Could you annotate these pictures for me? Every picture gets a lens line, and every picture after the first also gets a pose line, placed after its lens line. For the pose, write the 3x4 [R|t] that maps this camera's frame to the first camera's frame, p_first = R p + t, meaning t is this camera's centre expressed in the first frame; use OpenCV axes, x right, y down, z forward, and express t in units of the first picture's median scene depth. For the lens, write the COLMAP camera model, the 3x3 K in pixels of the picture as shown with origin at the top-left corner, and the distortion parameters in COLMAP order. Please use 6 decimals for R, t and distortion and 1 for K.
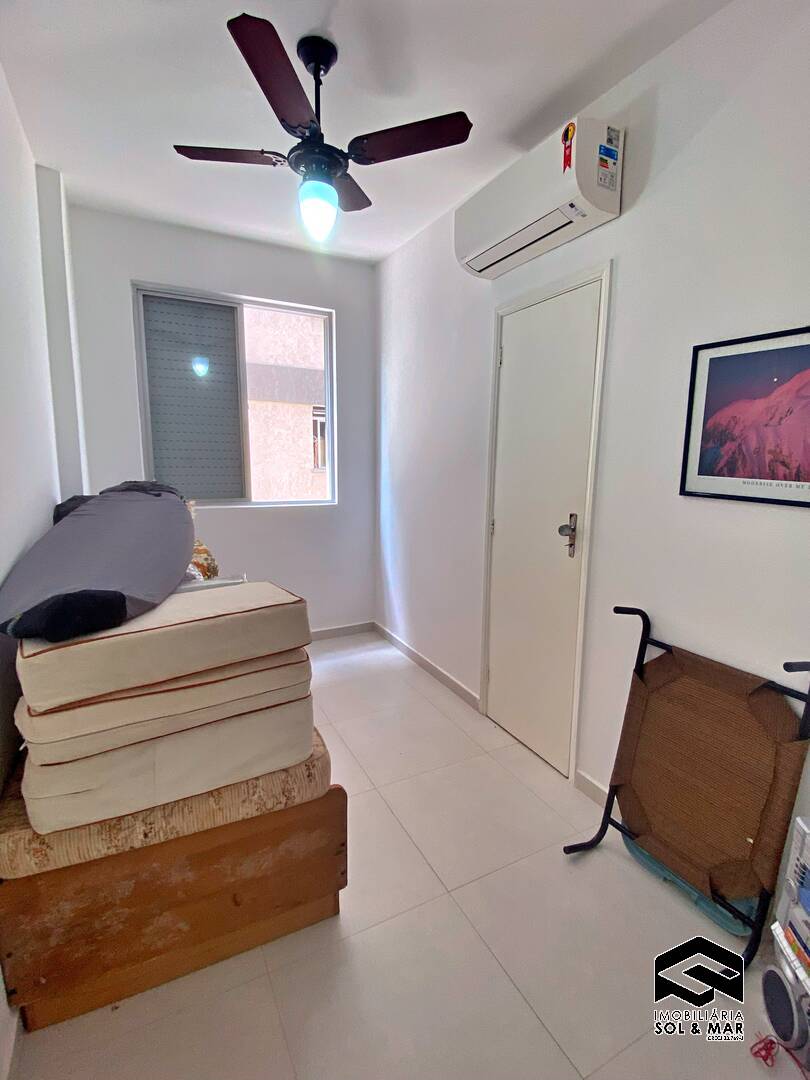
lens RADIAL K [[498.2, 0, 404.7], [0, 498.2, 540.7], [0, 0, 1]] dist [0.024575, -0.023104]
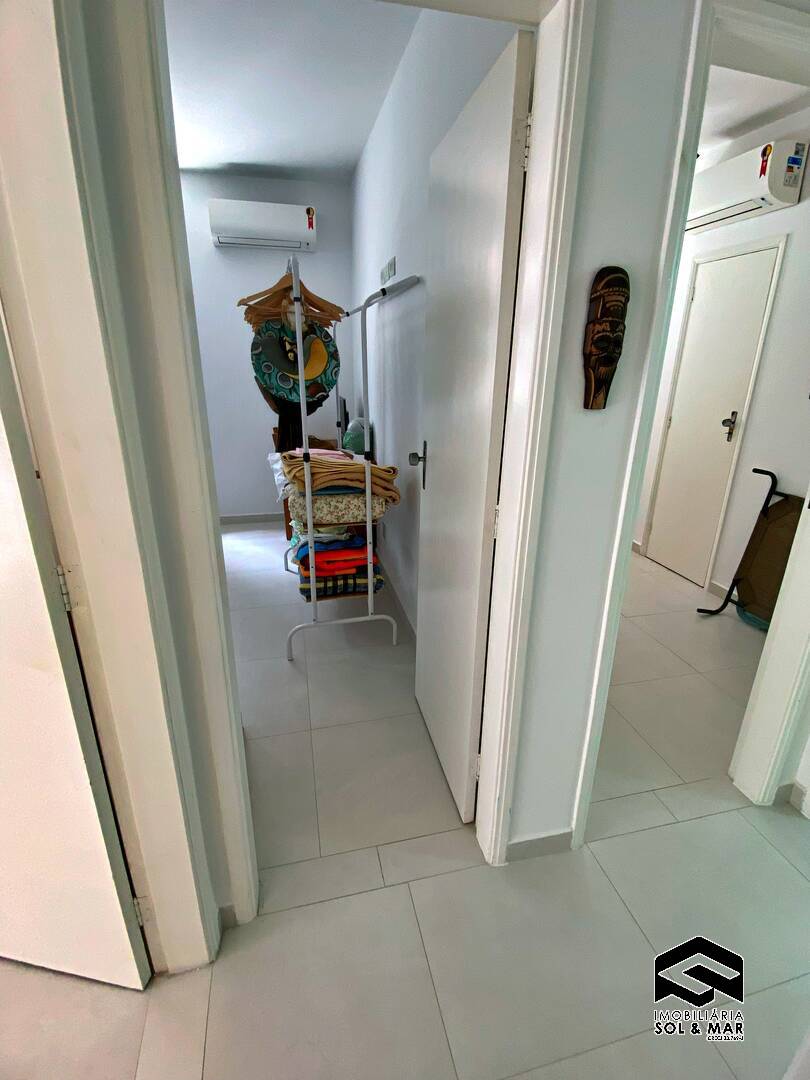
lens RADIAL K [[498.2, 0, 408.8], [0, 498.2, 538.5], [0, 0, 1]] dist [0.024575, -0.023104]
pose [[0.969367, 0.080940, -0.231895, -0.265221], [-0.039449, 0.983191, 0.178267, 0.105478], [0.242426, -0.163658, 0.956266, -0.852006]]
